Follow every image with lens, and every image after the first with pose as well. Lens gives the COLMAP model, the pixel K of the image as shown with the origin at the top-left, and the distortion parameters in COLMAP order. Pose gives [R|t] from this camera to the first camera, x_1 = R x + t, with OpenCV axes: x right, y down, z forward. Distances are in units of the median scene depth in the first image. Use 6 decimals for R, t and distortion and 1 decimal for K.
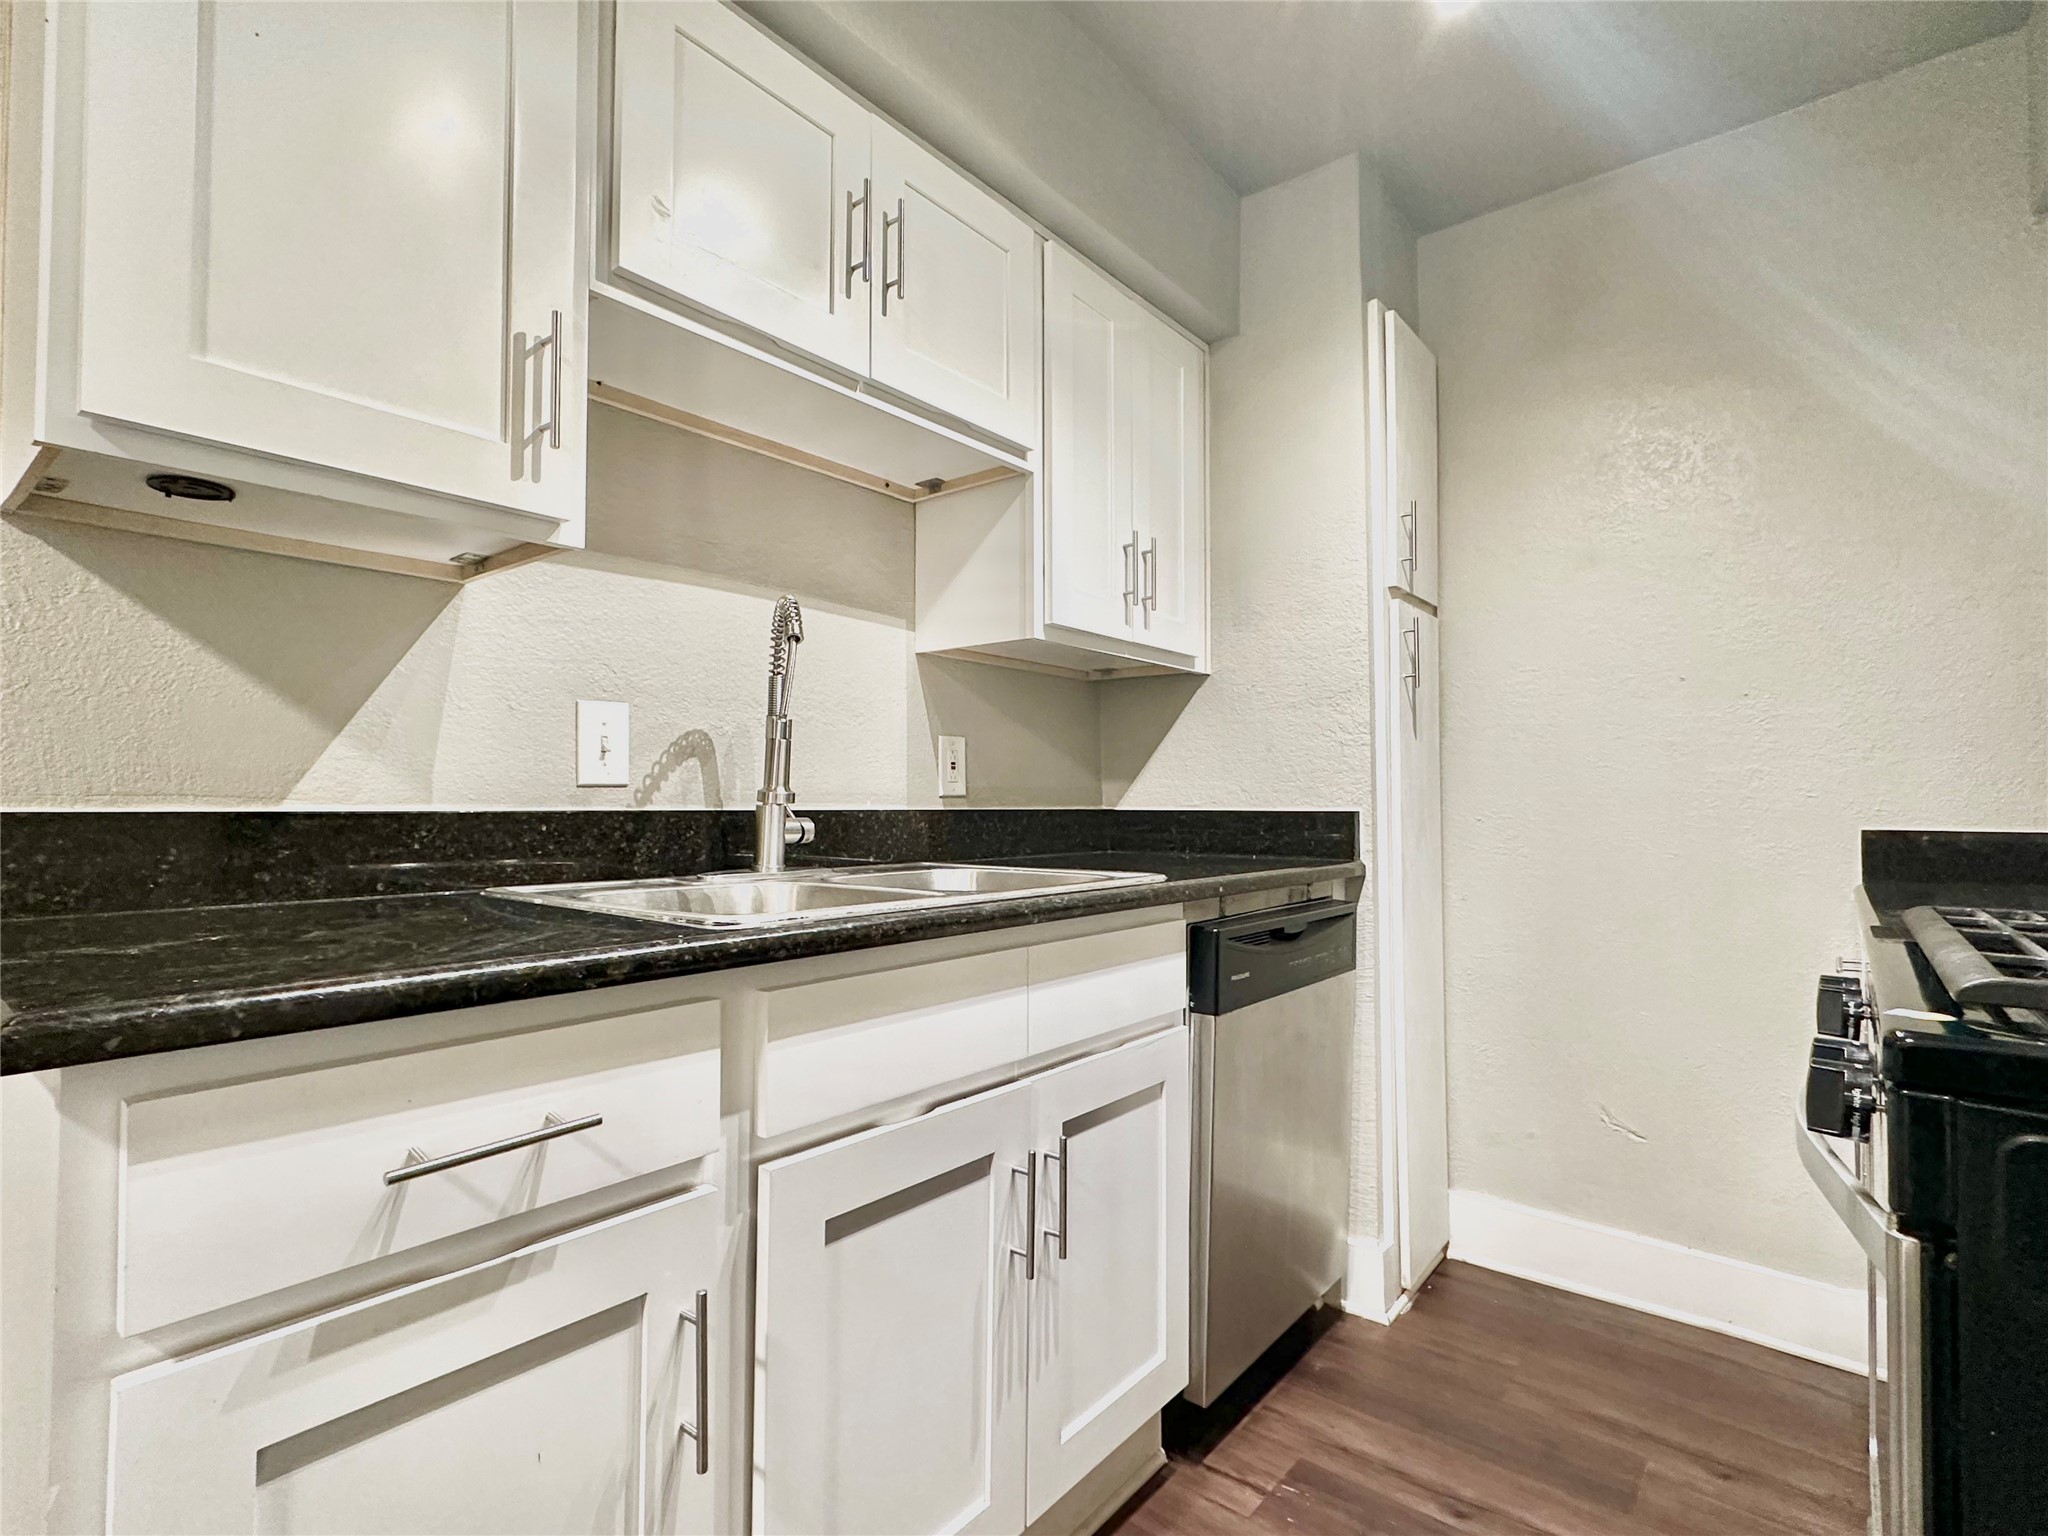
lens RADIAL K [[997.2, 0, 1024.3], [0, 997.2, 772.8], [0, 0, 1]] dist [-0.000881, -0.000006]
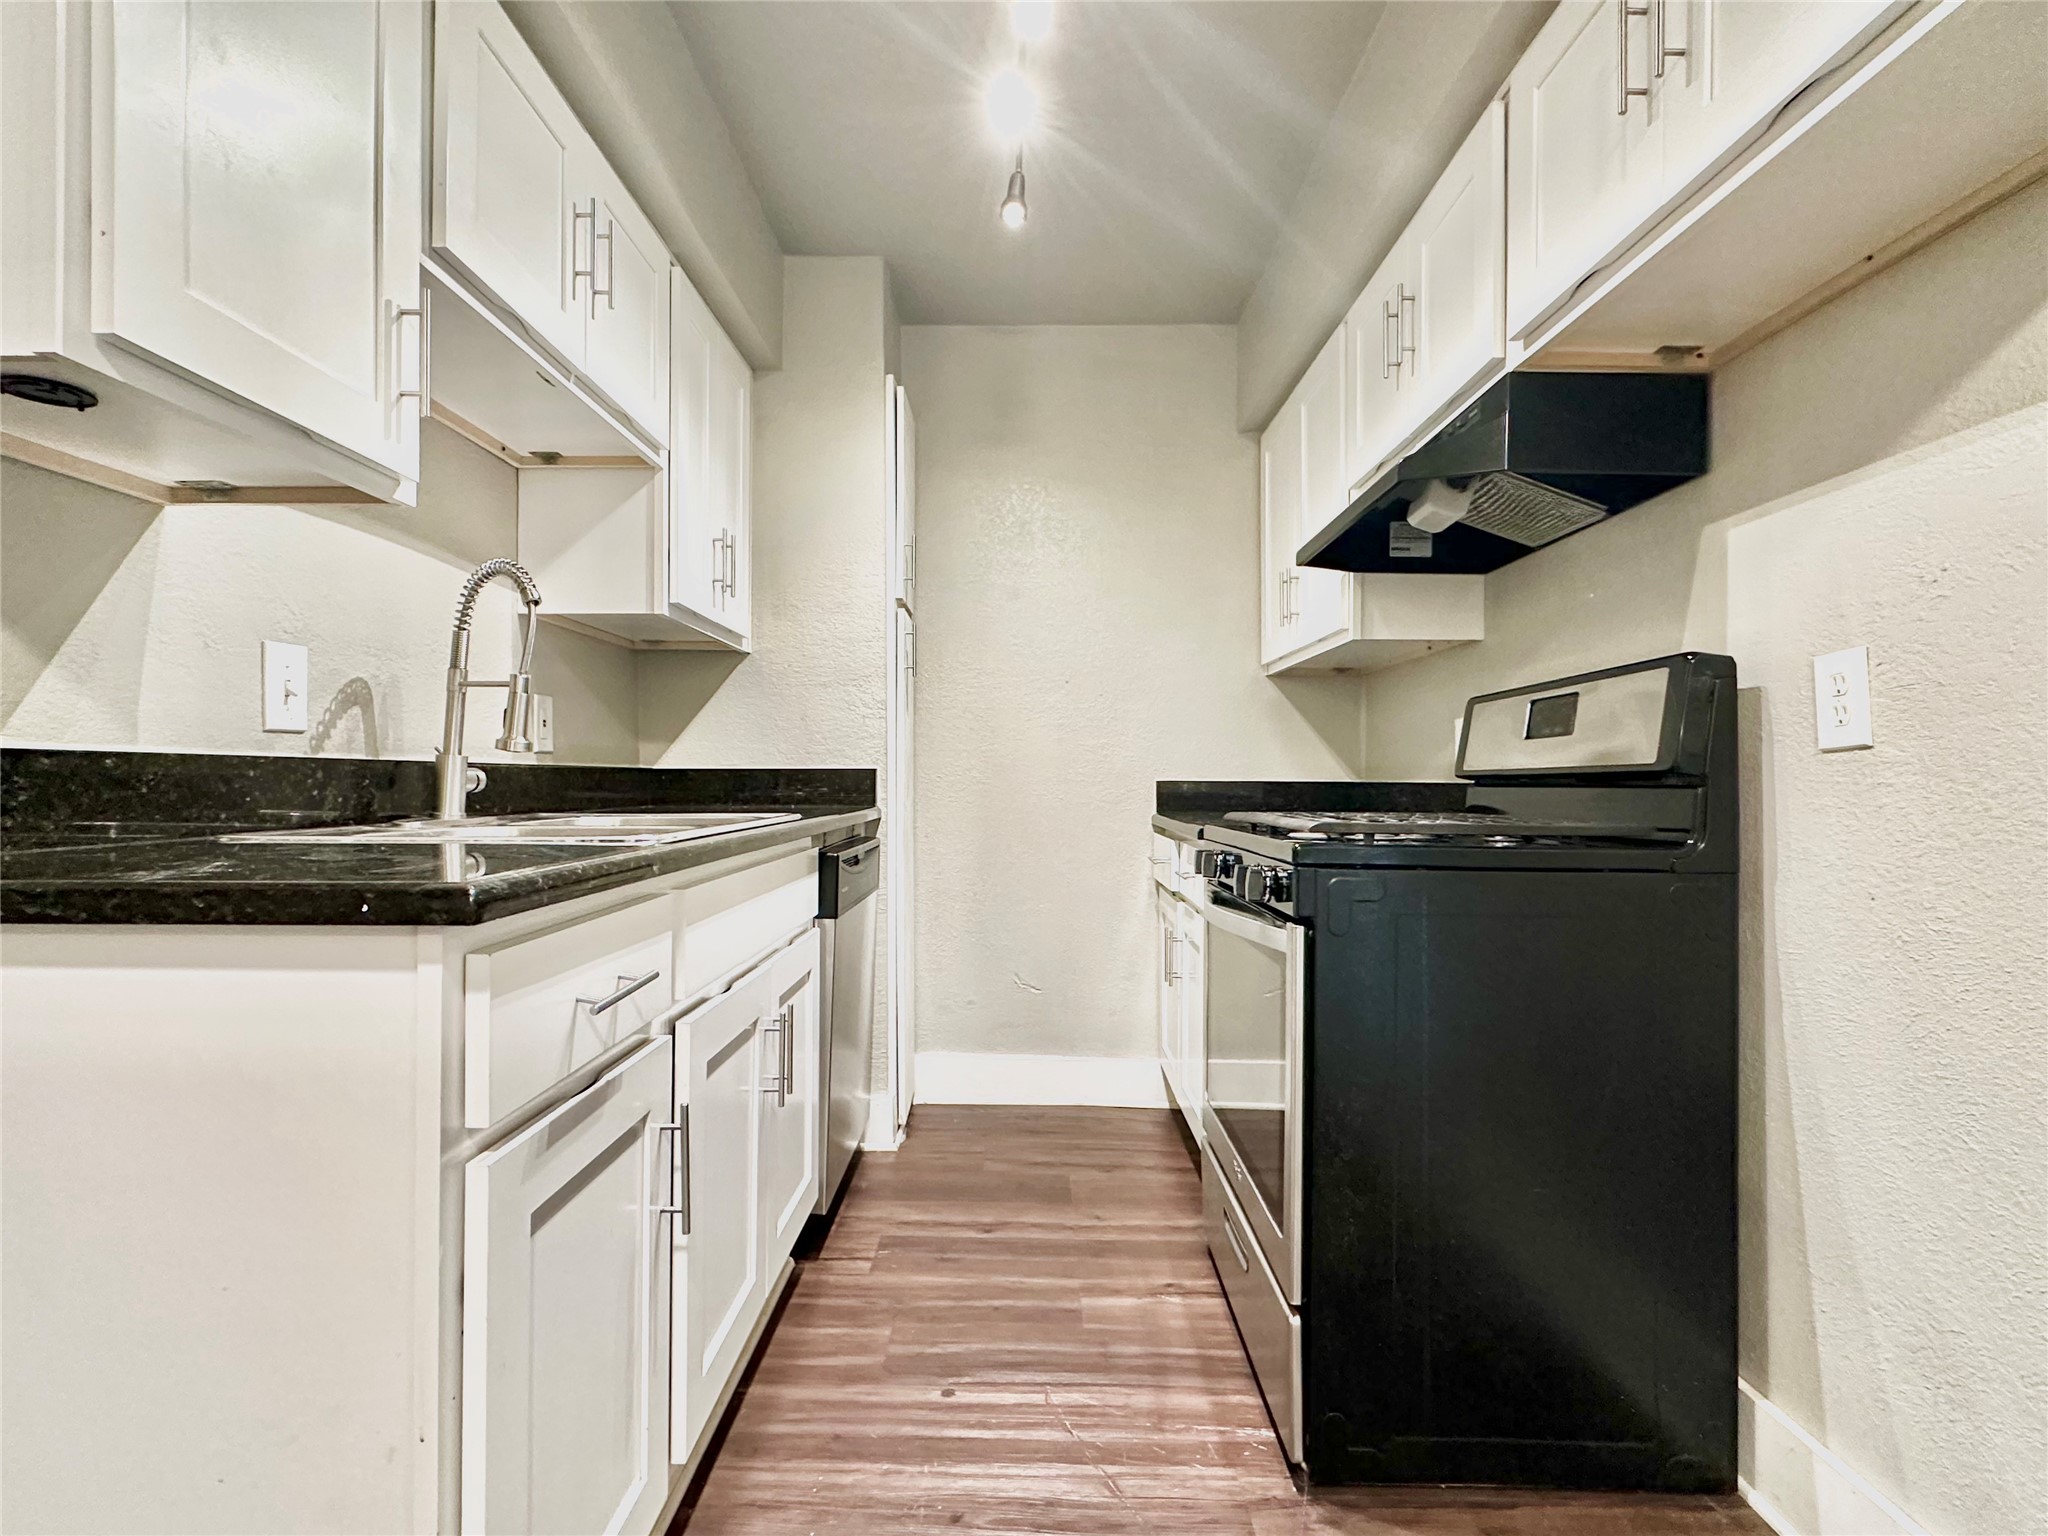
lens RADIAL K [[999.1, 0, 1017.3], [0, 999.1, 771.8], [0, 0, 1]] dist [0.012621, 0.000300]
pose [[0.783577, 0.003698, 0.621283, -0.437681], [-0.019971, 0.999615, 0.019238, 0.017809], [-0.620973, -0.027482, 0.783350, -0.181745]]
